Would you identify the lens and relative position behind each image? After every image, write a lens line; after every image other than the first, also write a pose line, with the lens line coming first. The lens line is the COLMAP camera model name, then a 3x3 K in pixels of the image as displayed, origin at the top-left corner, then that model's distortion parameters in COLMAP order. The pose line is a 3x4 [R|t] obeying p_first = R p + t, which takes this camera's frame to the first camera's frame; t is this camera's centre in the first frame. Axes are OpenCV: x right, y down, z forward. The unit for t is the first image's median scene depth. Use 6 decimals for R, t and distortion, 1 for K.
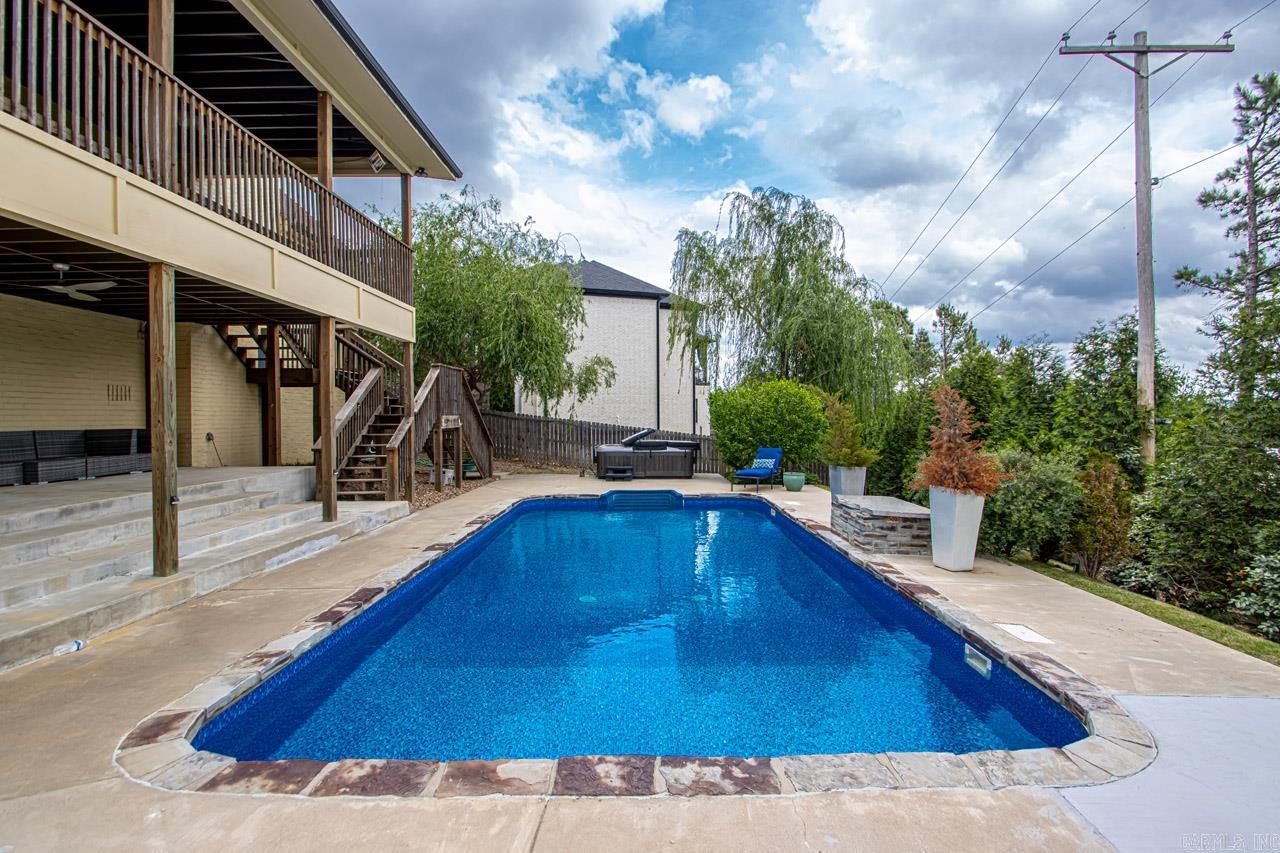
lens RADIAL K [[607.0, 0, 649.2], [0, 607.0, 427.3], [0, 0, 1]] dist [0.035239, -0.031508]
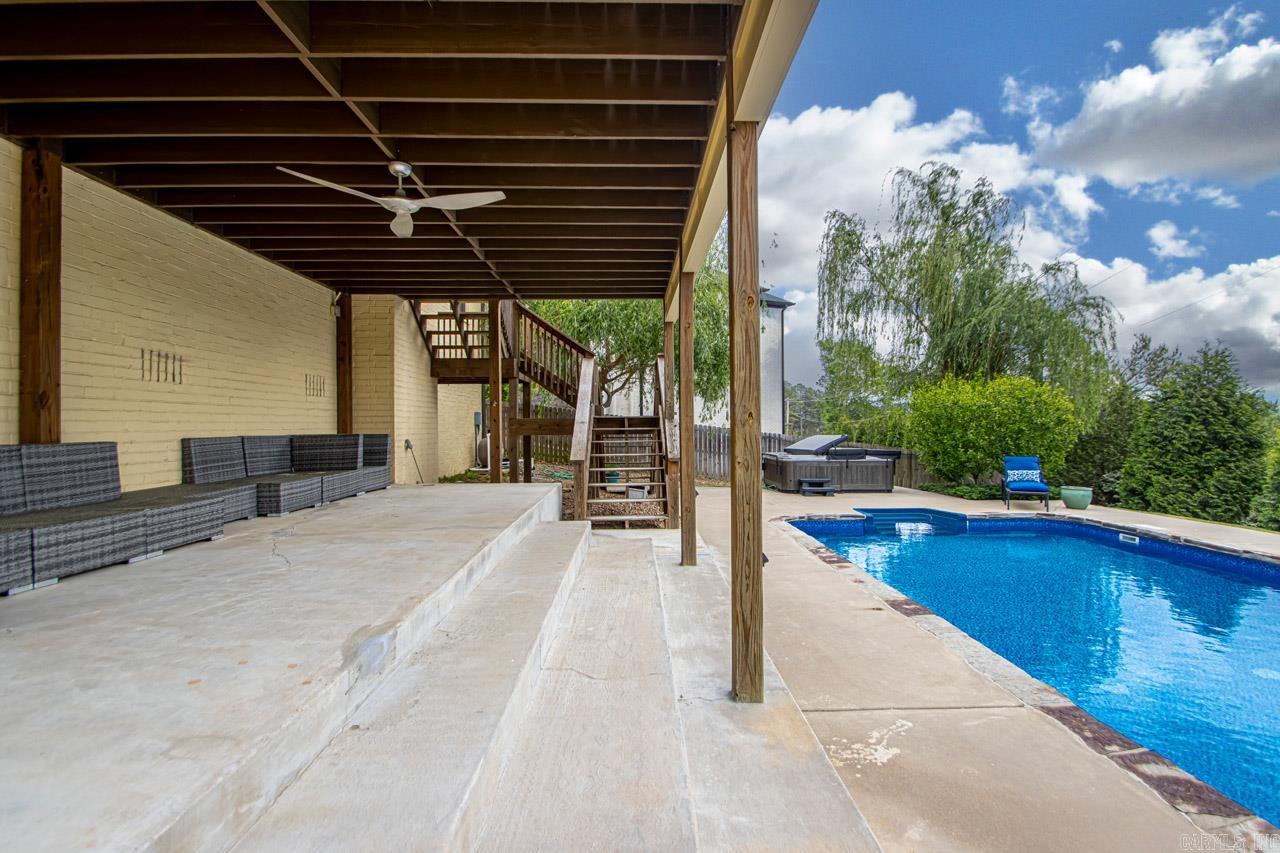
lens RADIAL K [[607.0, 0, 649.2], [0, 607.0, 427.3], [0, 0, 1]] dist [0.035239, -0.031508]
pose [[0.999529, -0.001656, 0.030635, -0.438759], [0.002016, 0.999929, -0.011722, 0.003269], [-0.030614, 0.011778, 0.999462, 0.224028]]
